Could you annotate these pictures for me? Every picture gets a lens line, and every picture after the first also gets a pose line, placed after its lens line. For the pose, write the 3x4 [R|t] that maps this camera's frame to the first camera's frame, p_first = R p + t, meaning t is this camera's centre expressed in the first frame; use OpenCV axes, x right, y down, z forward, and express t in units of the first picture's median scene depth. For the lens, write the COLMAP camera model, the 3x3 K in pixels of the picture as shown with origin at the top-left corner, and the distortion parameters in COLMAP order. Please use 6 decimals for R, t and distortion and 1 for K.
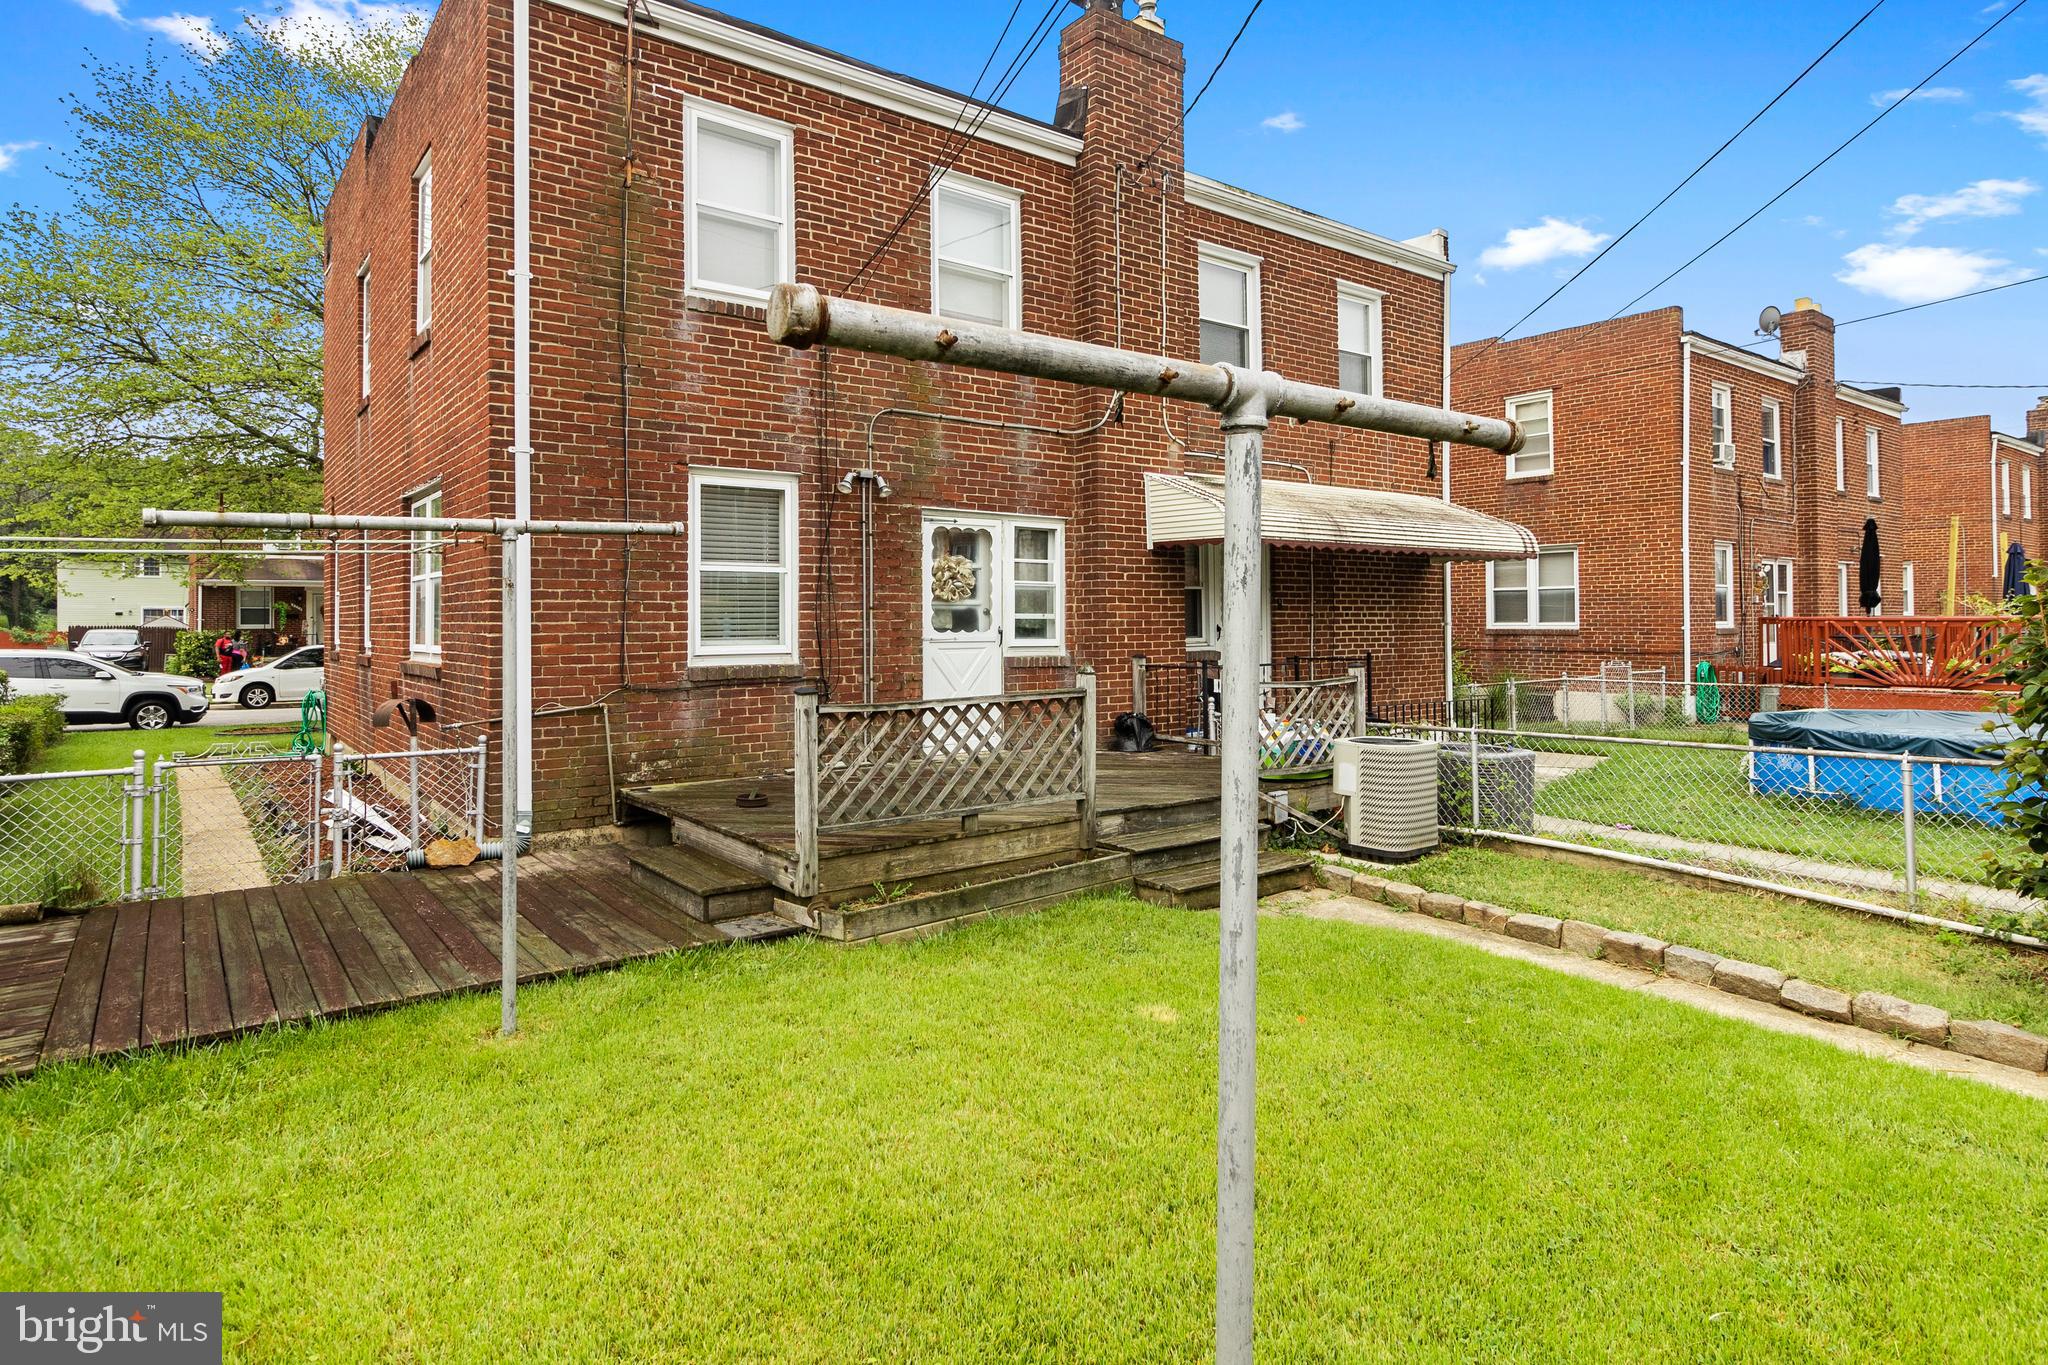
lens RADIAL K [[1152.1, 0, 1016.3], [0, 1152.1, 616.0], [0, 0, 1]] dist [0.015576, -0.001777]
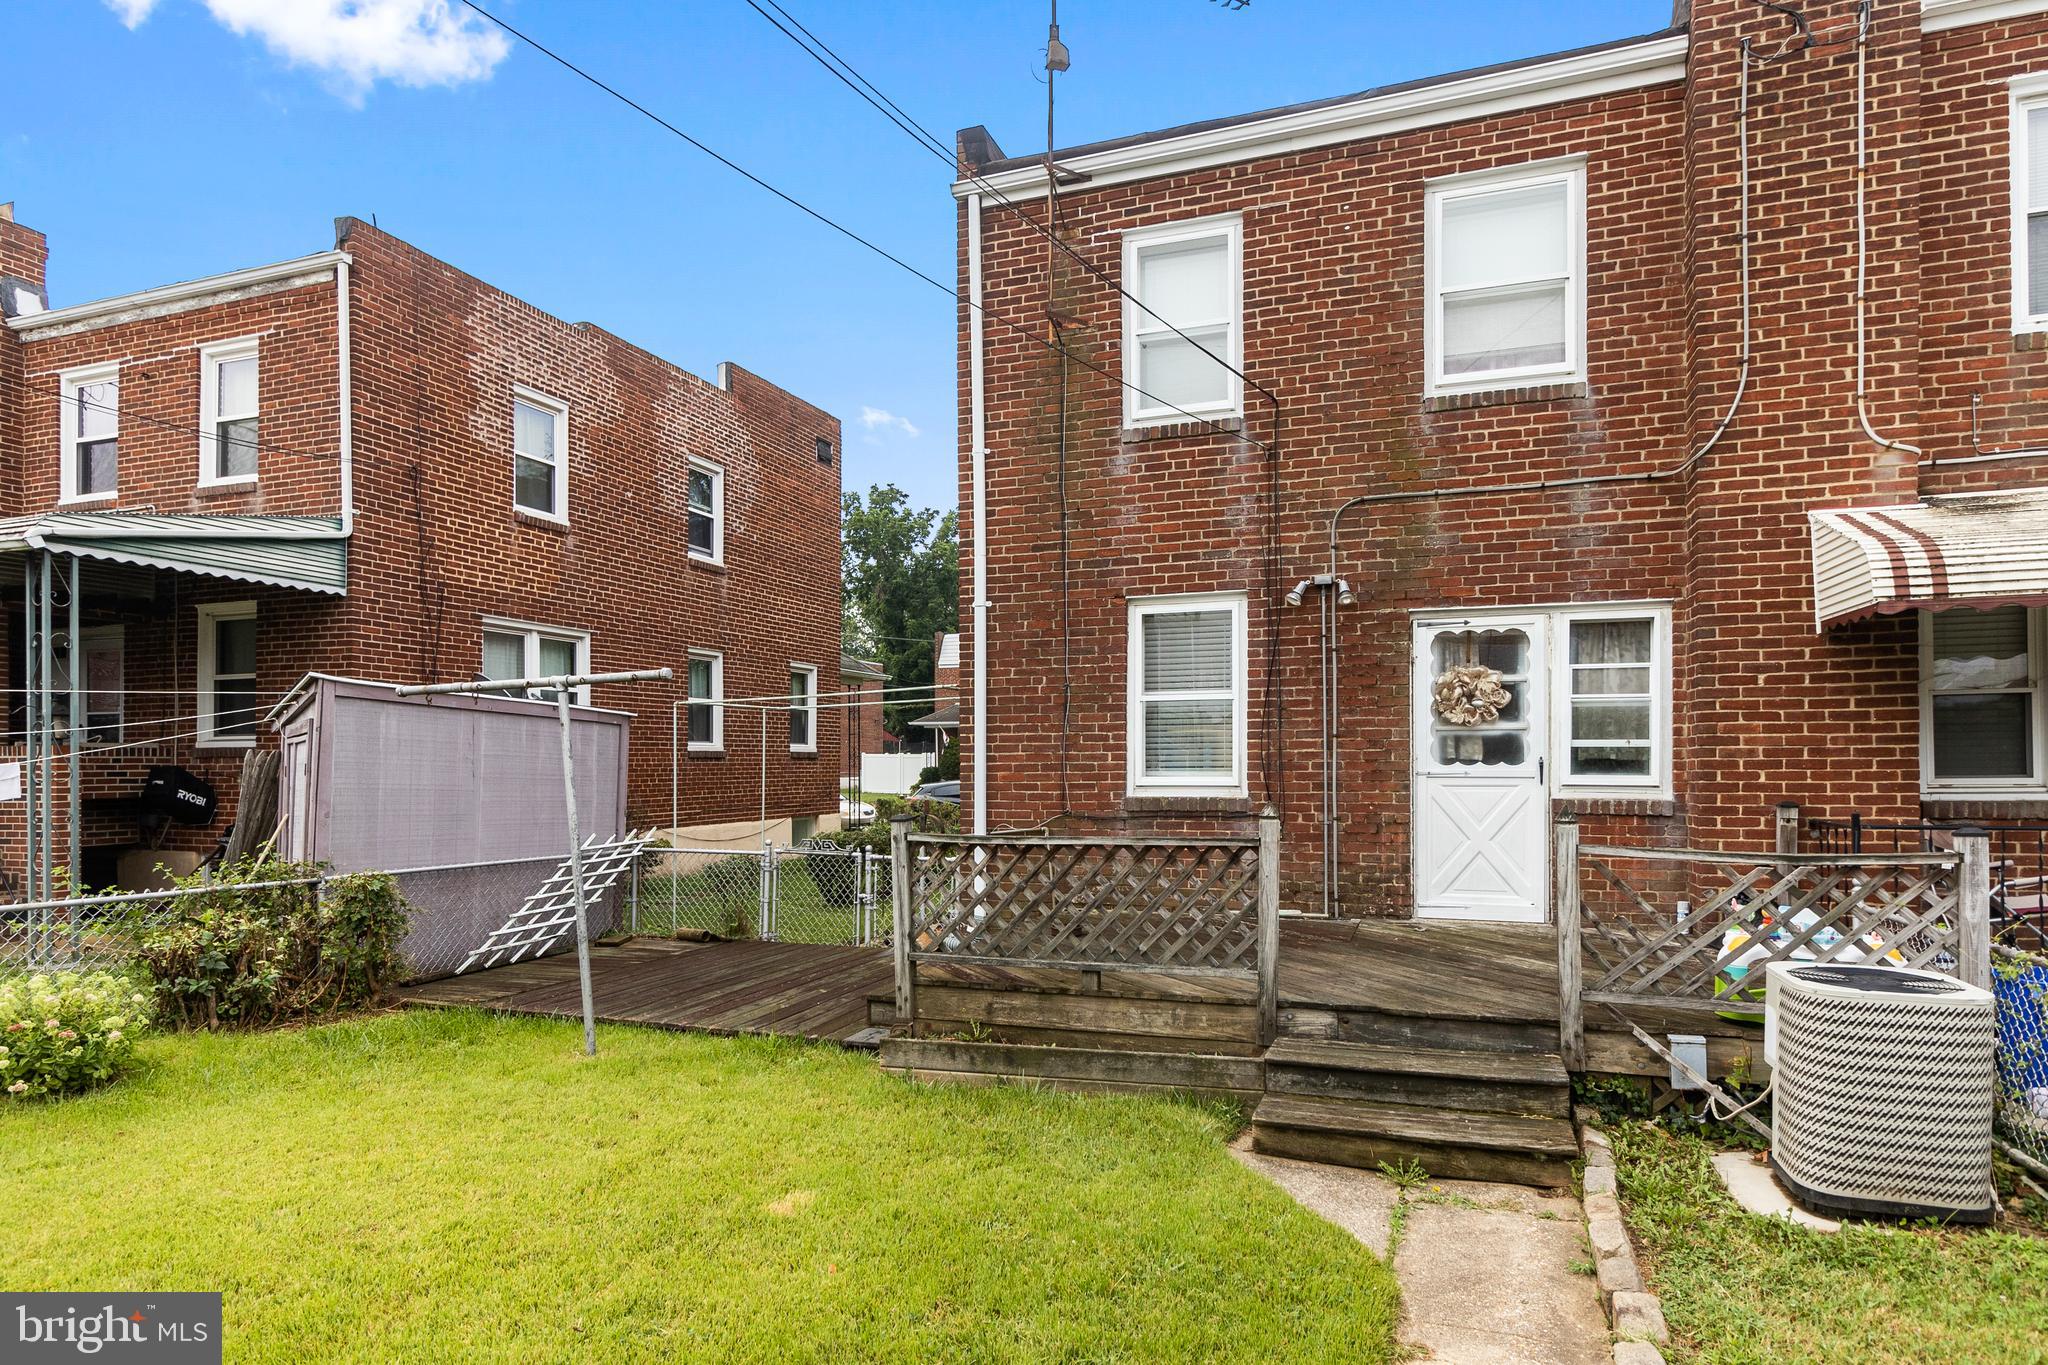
lens RADIAL K [[1152.1, 0, 1015.1], [0, 1152.1, 760.0], [0, 0, 1]] dist [0.015576, -0.001777]
pose [[0.535845, 0.002366, -0.844313, 0.486667], [0.005469, 0.999965, 0.006273, 0.004639], [0.844298, -0.007979, 0.535814, 0.352122]]
